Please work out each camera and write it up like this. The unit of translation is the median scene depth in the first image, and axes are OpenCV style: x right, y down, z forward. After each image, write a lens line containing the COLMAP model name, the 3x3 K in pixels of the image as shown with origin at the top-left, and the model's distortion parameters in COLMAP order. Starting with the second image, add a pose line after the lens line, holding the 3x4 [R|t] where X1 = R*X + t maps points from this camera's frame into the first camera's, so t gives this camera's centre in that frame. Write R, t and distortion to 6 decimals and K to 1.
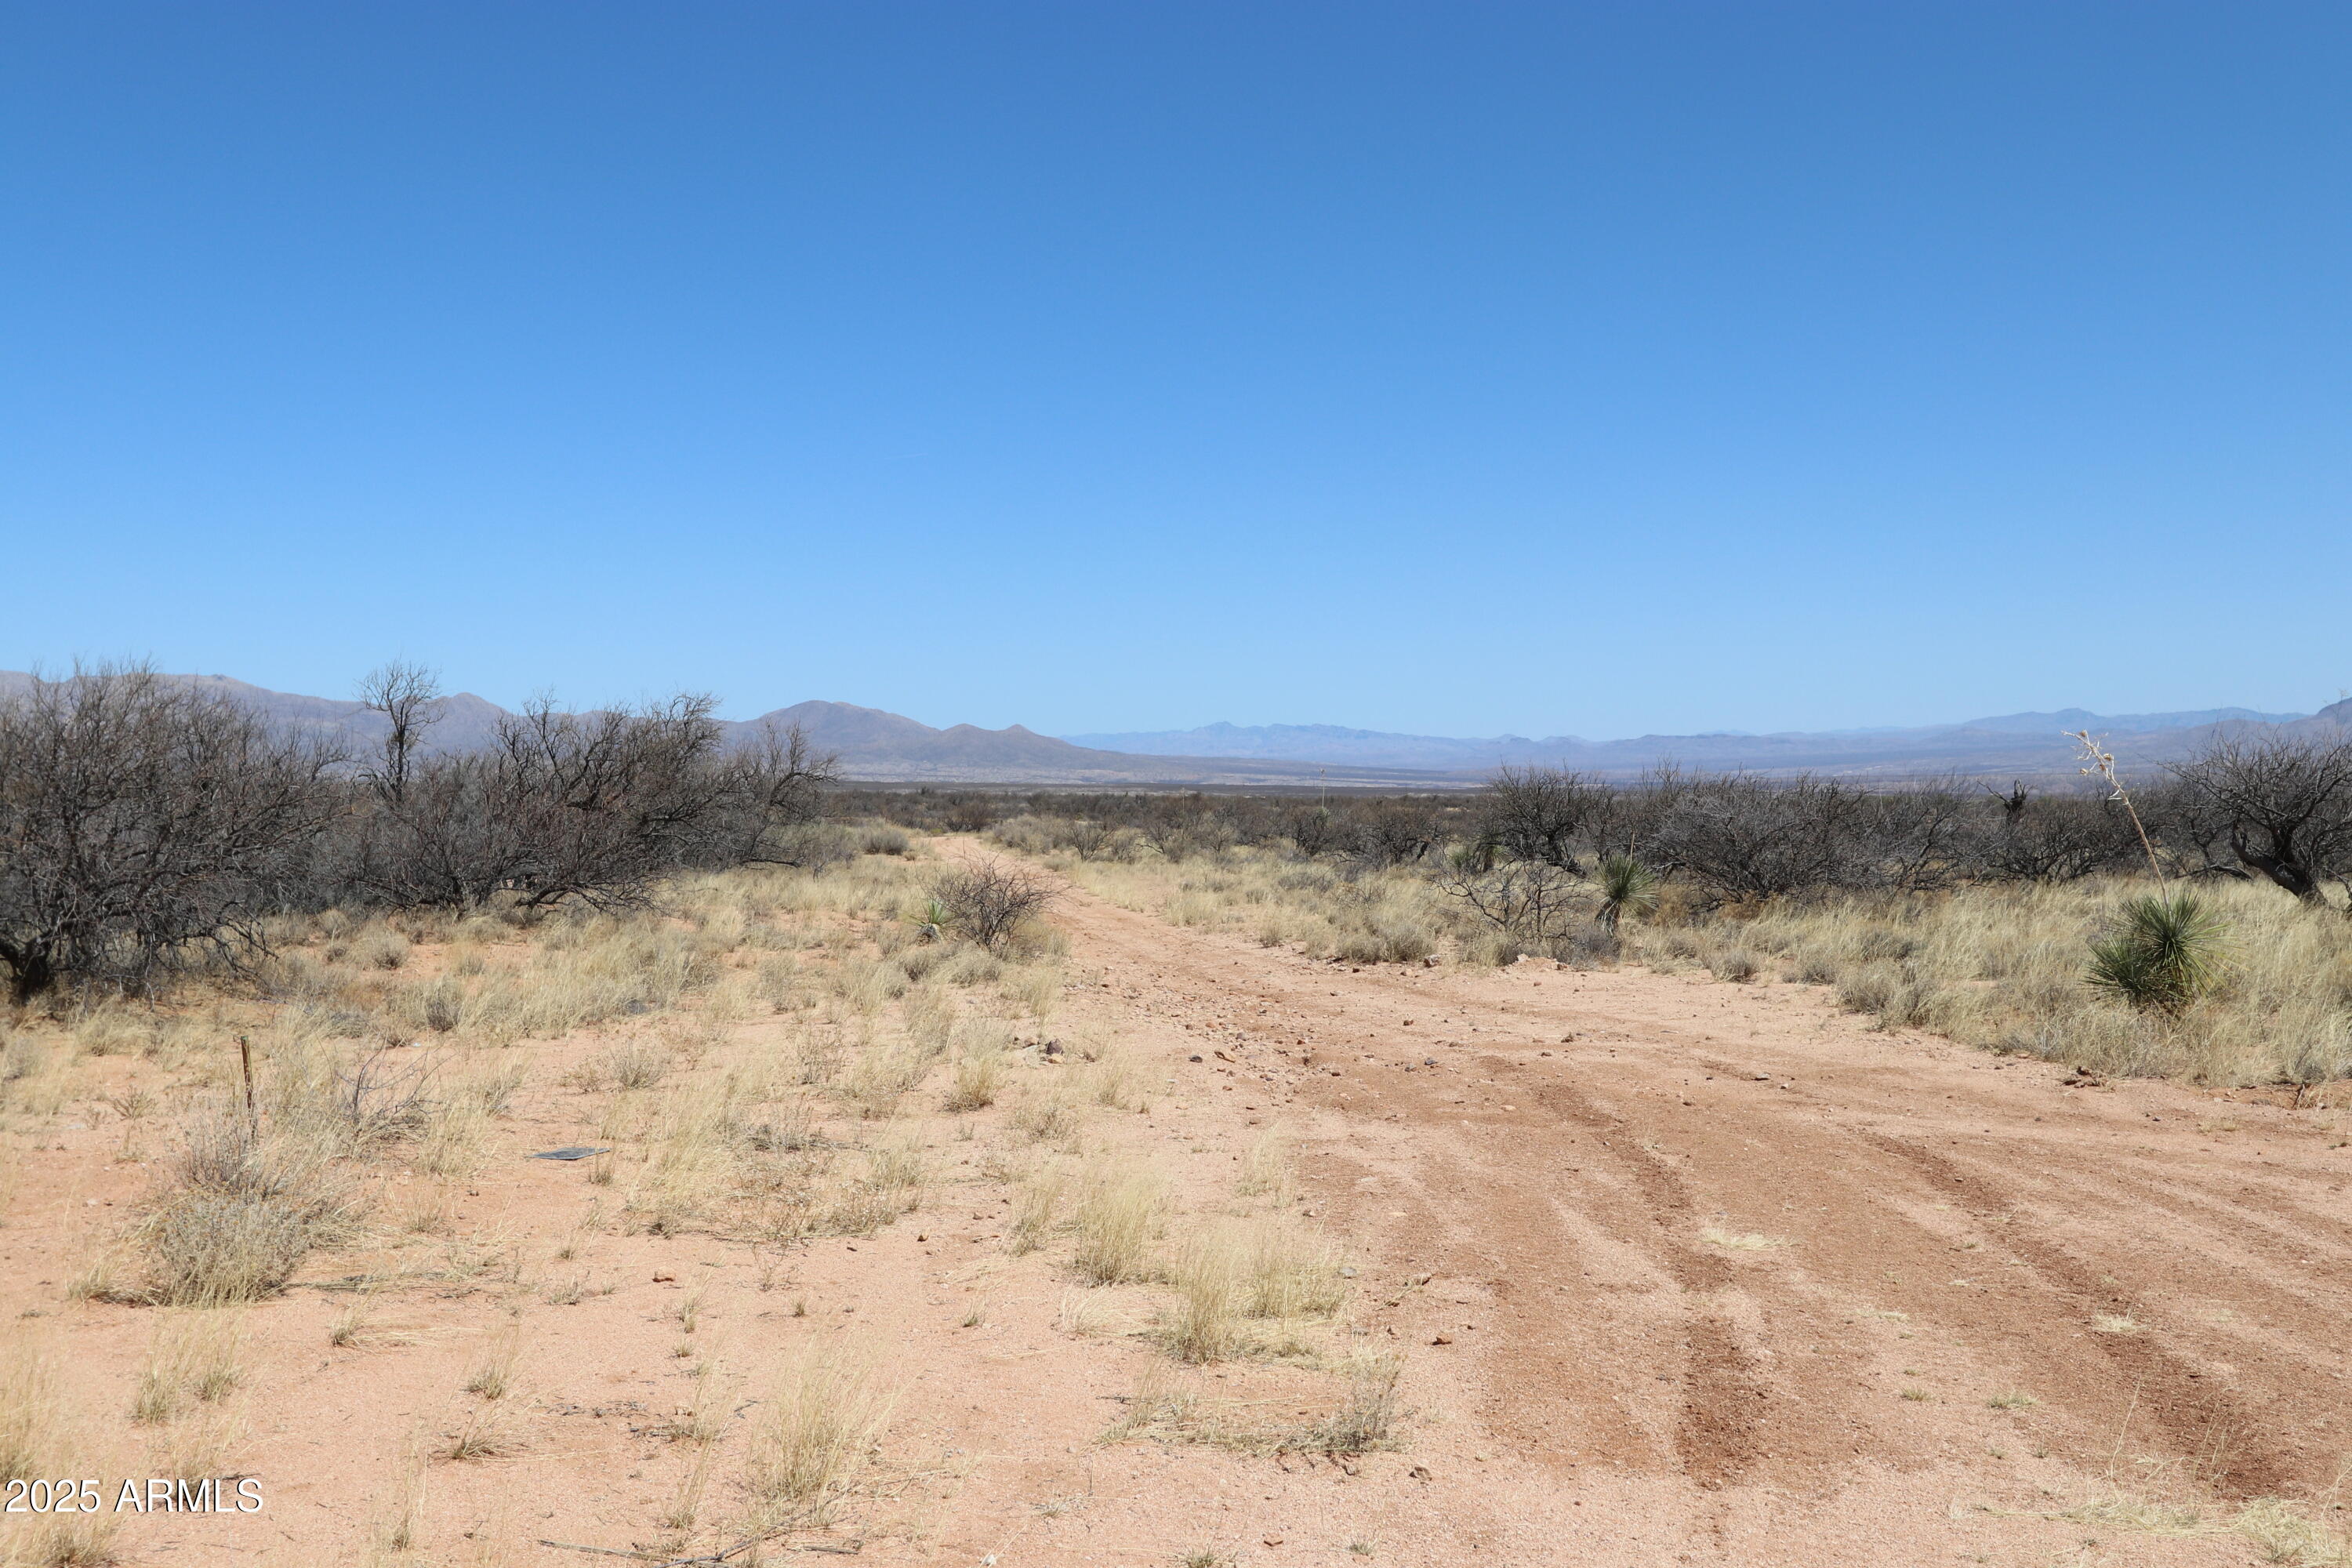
lens RADIAL K [[2341.7, 0, 1163.4], [0, 2341.7, 794.4], [0, 0, 1]] dist [0.009670, 0.034910]
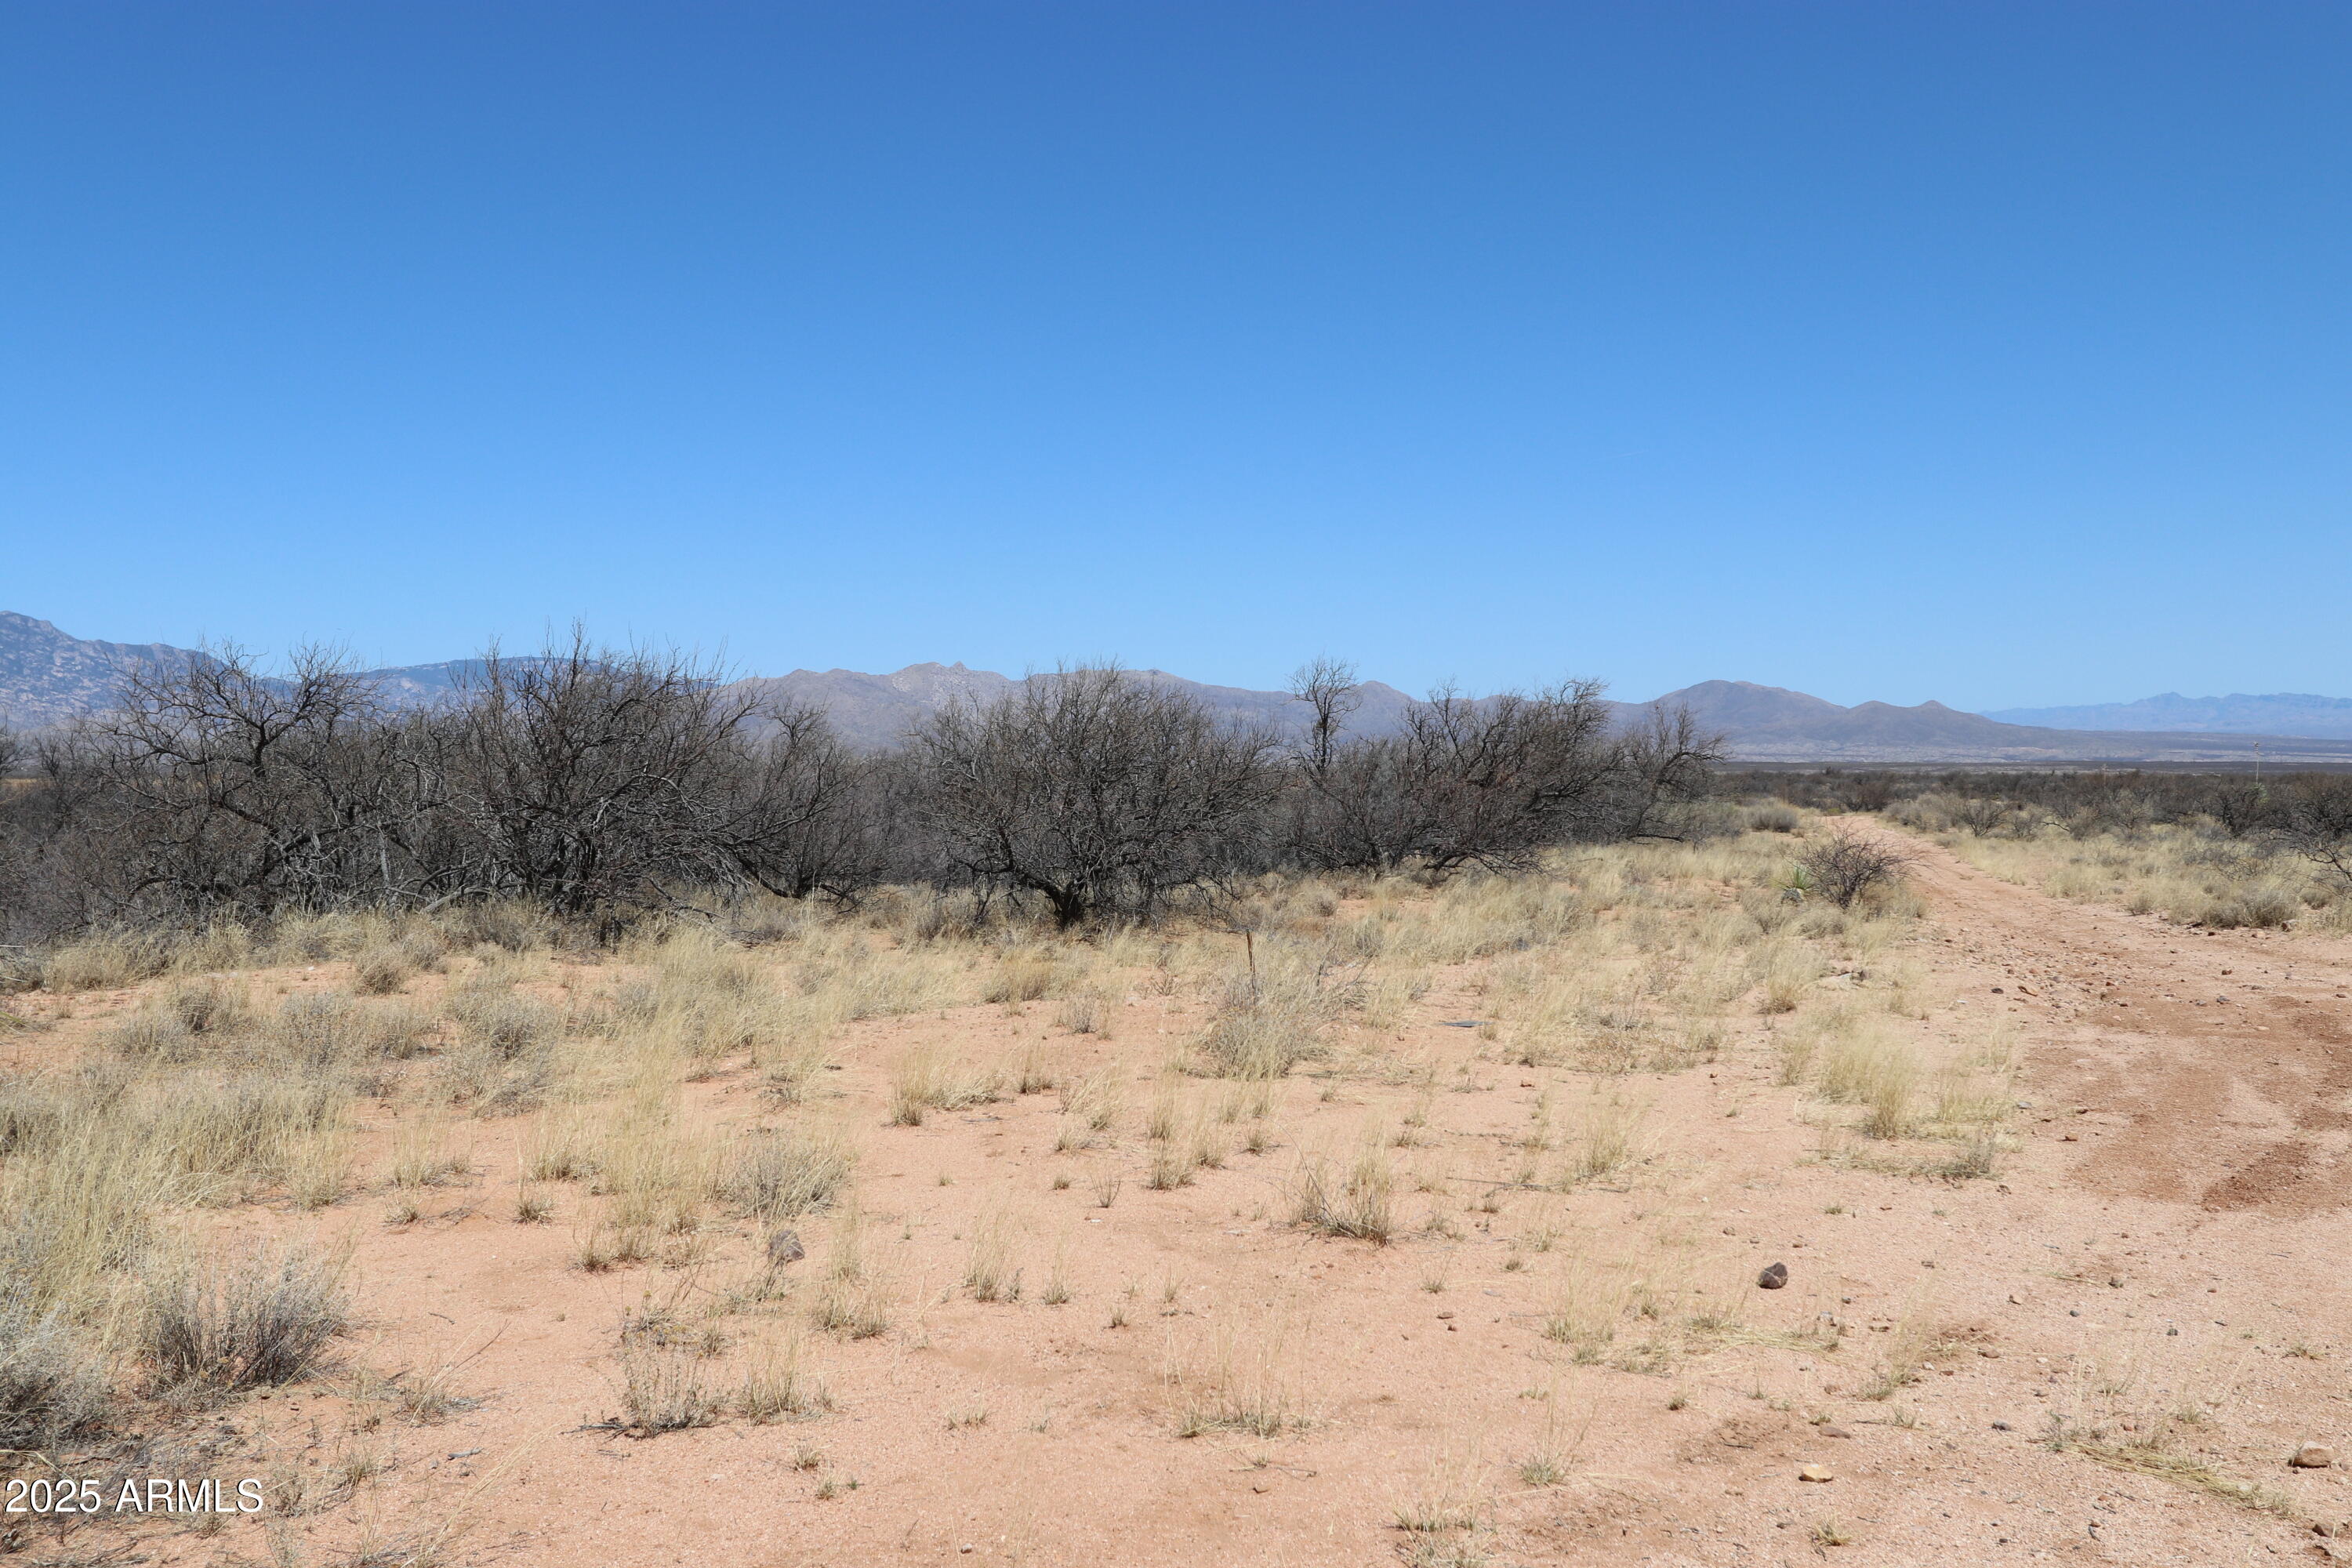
lens RADIAL K [[2341.7, 0, 1163.4], [0, 2341.7, 794.4], [0, 0, 1]] dist [0.009670, 0.034910]
pose [[0.929044, -0.004988, -0.369935, 0.026466], [0.007805, 0.999951, 0.006118, 0.002534], [0.369887, -0.008572, 0.929037, -0.099653]]
